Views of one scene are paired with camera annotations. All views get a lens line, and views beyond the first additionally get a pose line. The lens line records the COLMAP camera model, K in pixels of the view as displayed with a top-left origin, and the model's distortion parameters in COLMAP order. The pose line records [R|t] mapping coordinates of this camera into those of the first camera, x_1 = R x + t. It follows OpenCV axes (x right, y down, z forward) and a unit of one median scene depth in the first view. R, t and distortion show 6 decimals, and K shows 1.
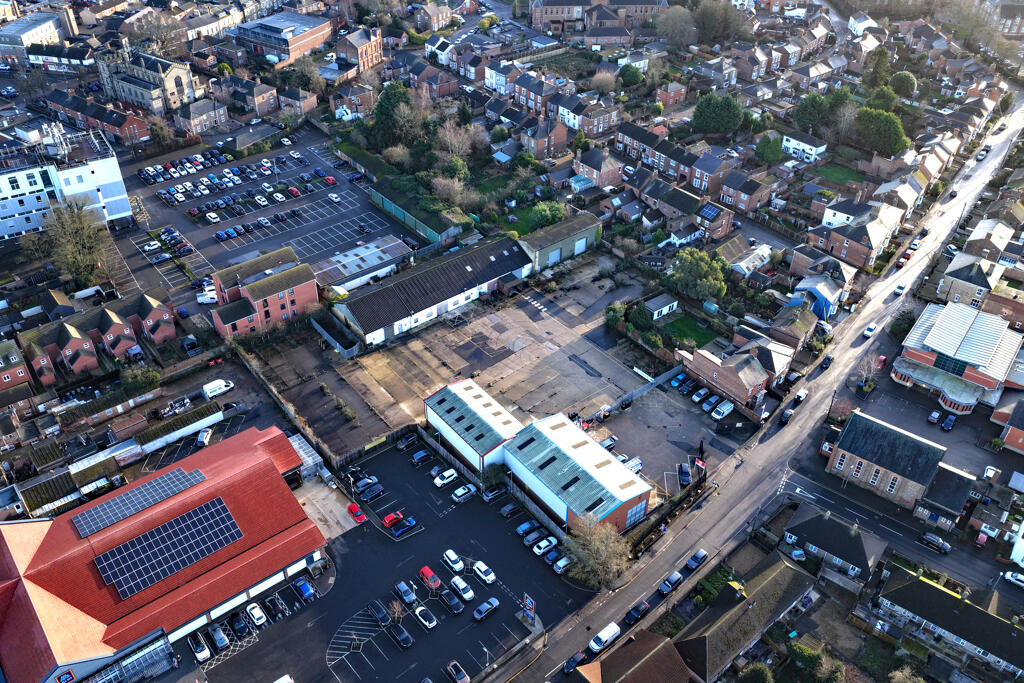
lens RADIAL K [[851.4, 0, 512.2], [0, 851.4, 340.1], [0, 0, 1]] dist [-0.005038, 0.029721]
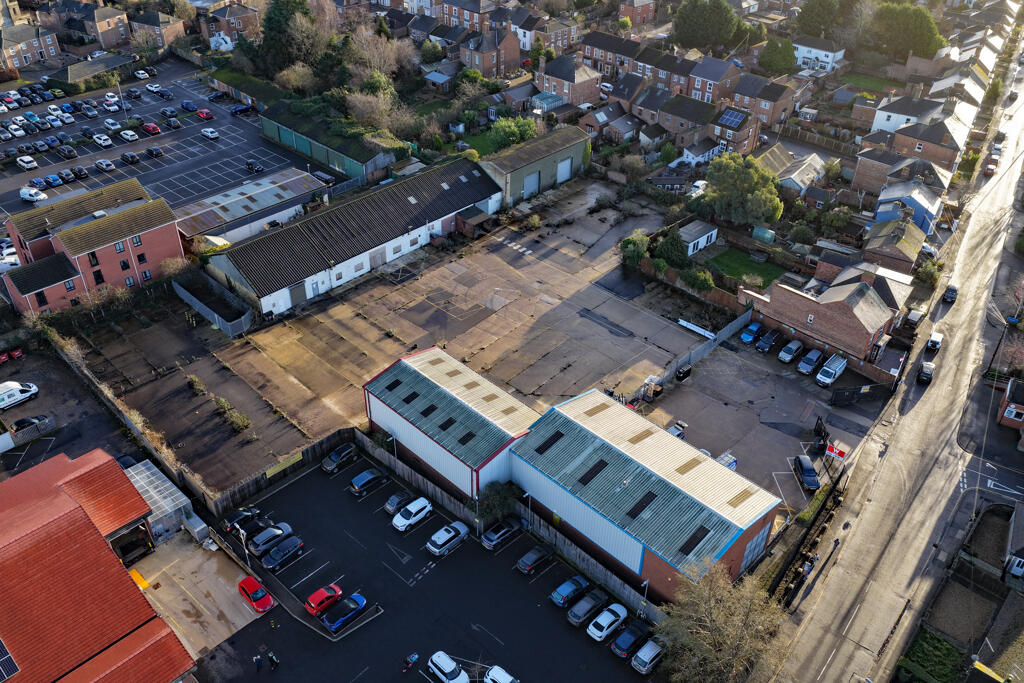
lens RADIAL K [[851.4, 0, 513.9], [0, 851.4, 339.6], [0, 0, 1]] dist [-0.005038, 0.029721]
pose [[0.992790, -0.069058, 0.097977, -0.046411], [0.071618, 0.997170, -0.022855, 0.049802], [-0.096121, 0.029707, 0.994926, 0.333784]]
